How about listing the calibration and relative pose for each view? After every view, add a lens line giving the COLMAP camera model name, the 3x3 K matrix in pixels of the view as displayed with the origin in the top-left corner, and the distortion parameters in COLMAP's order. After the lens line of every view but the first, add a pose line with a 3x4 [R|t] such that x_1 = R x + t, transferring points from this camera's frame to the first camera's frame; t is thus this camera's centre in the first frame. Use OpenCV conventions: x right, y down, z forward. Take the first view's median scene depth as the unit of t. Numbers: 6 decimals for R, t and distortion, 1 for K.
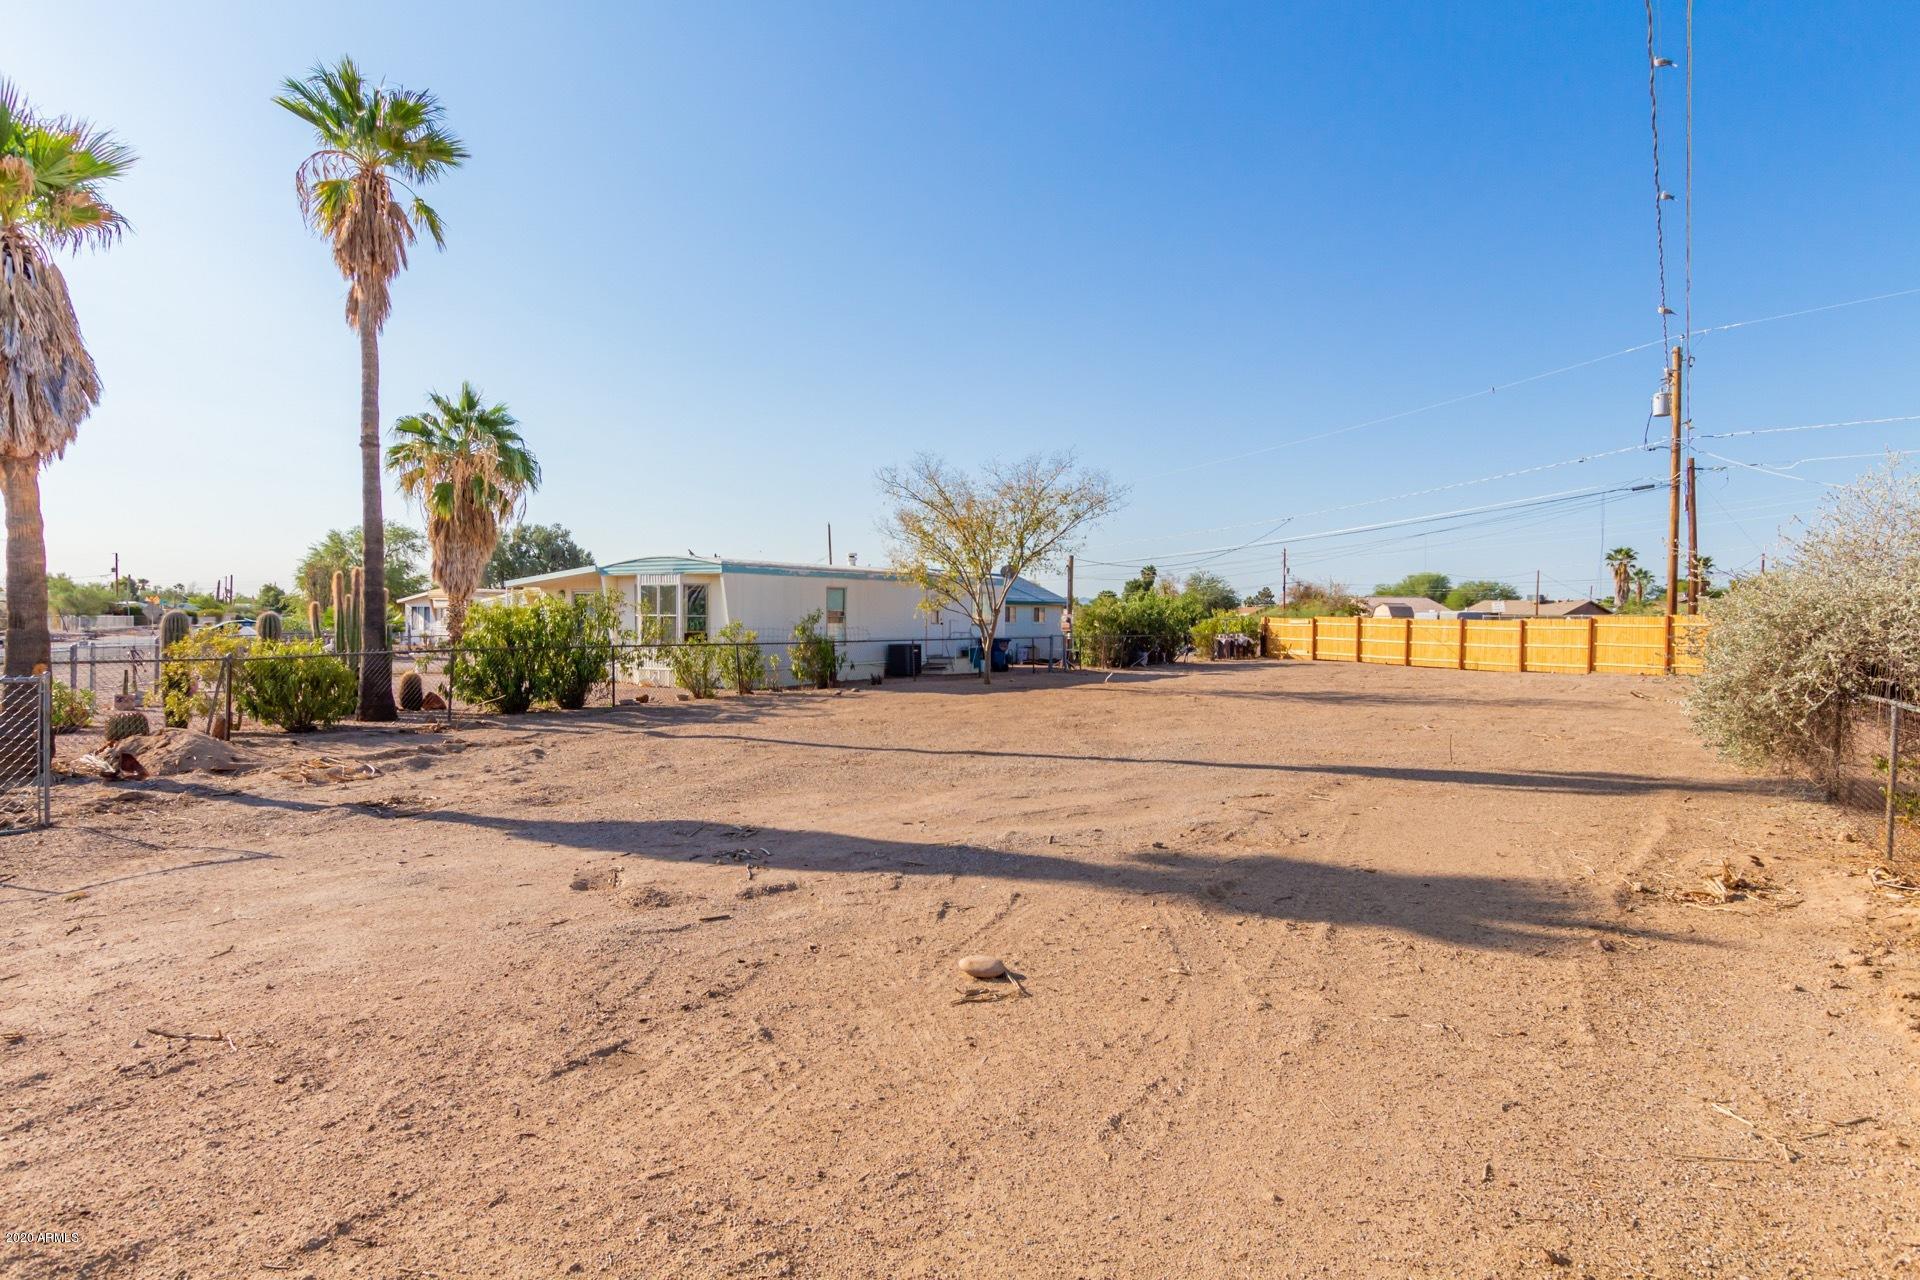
lens RADIAL K [[1077.7, 0, 959.5], [0, 1077.7, 636.3], [0, 0, 1]] dist [-0.001800, -0.000214]
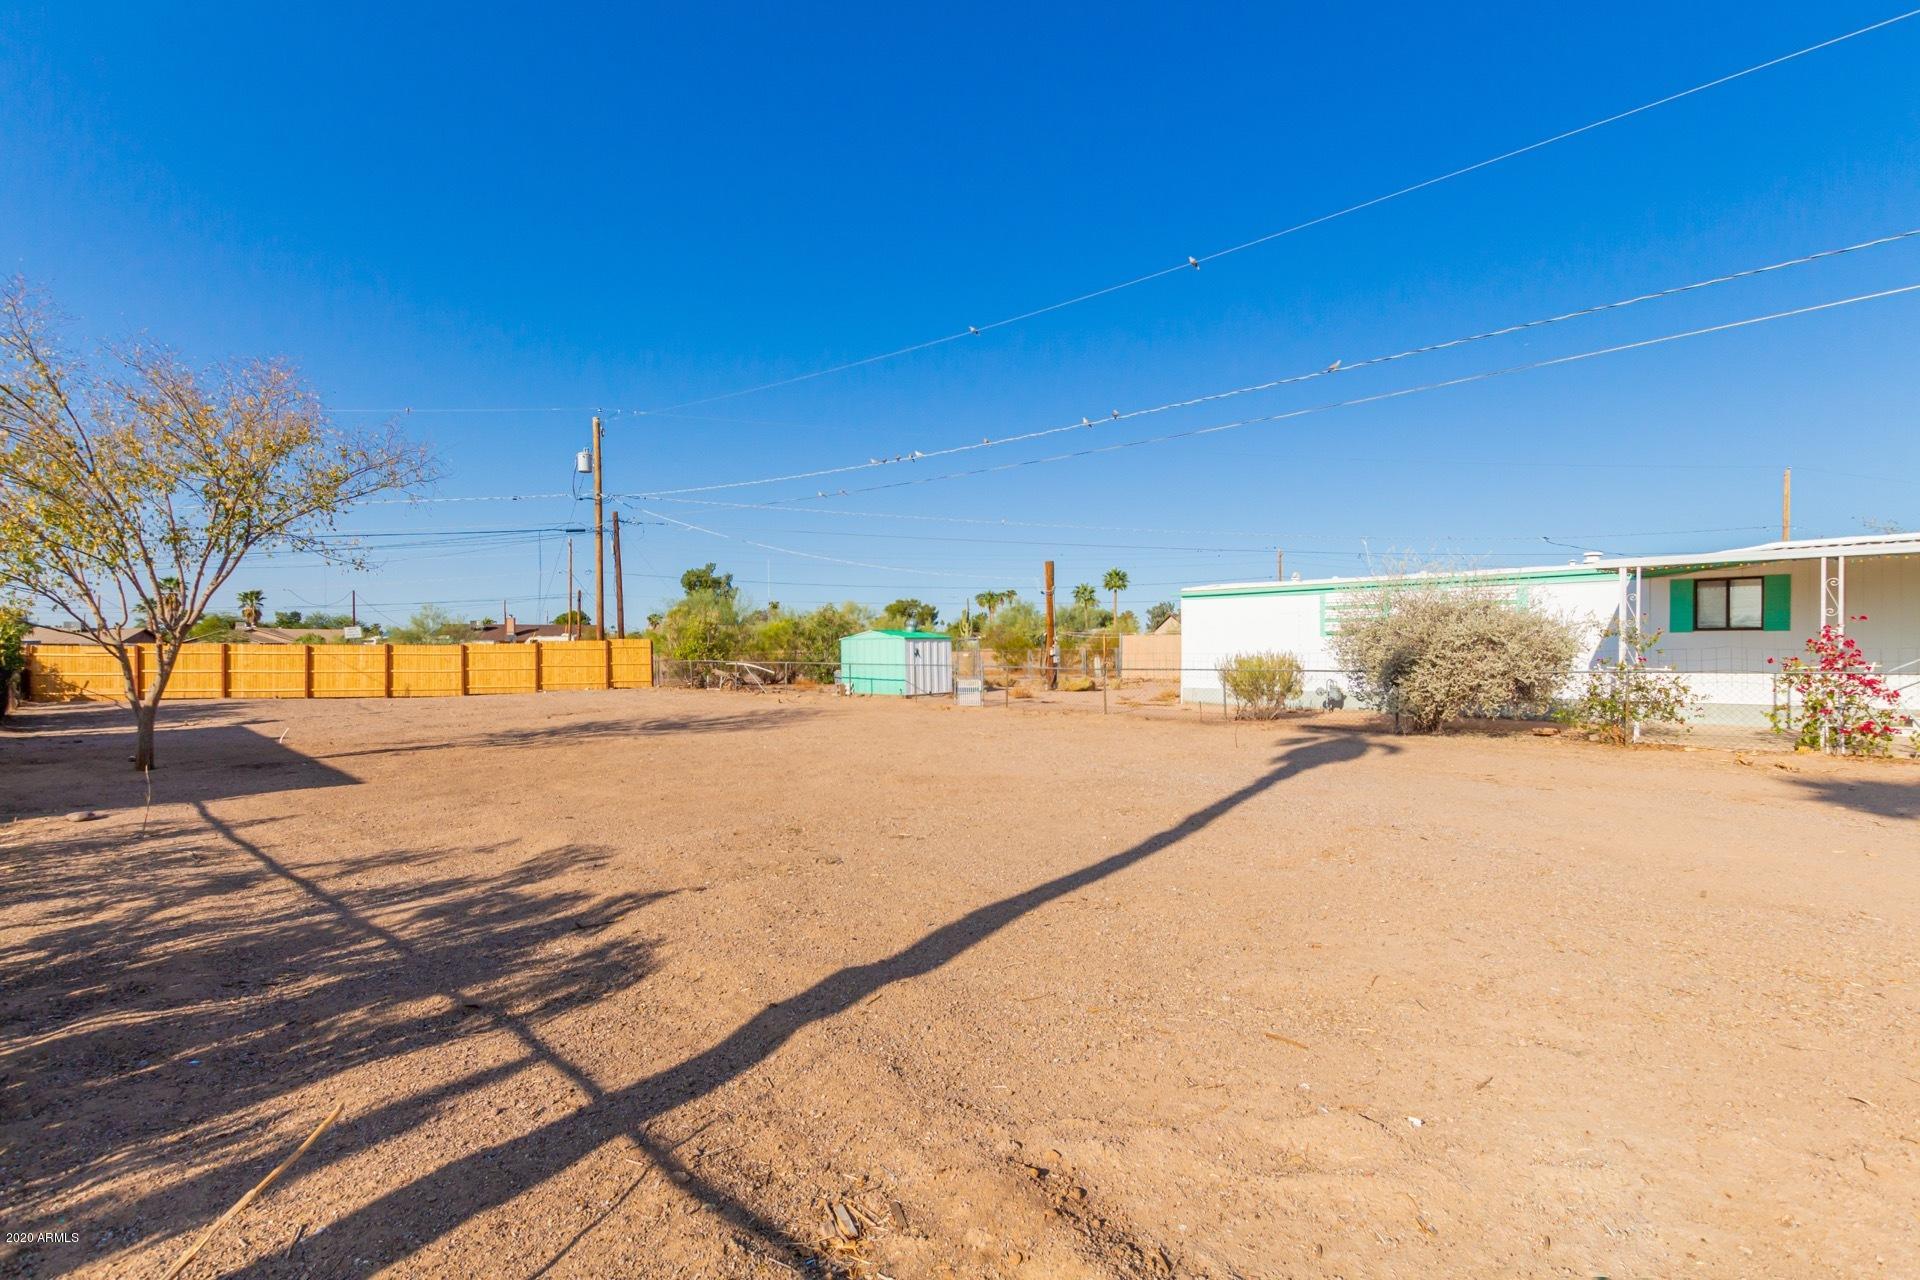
lens RADIAL K [[877.5, 0, 959.4], [0, 877.5, 641.5], [0, 0, 1]] dist [0.008794, -0.001804]
pose [[0.116466, -0.001521, 0.993194, -0.251266], [0.026612, 0.999645, -0.001590, -0.003277], [-0.992838, 0.026616, 0.116465, 0.444917]]
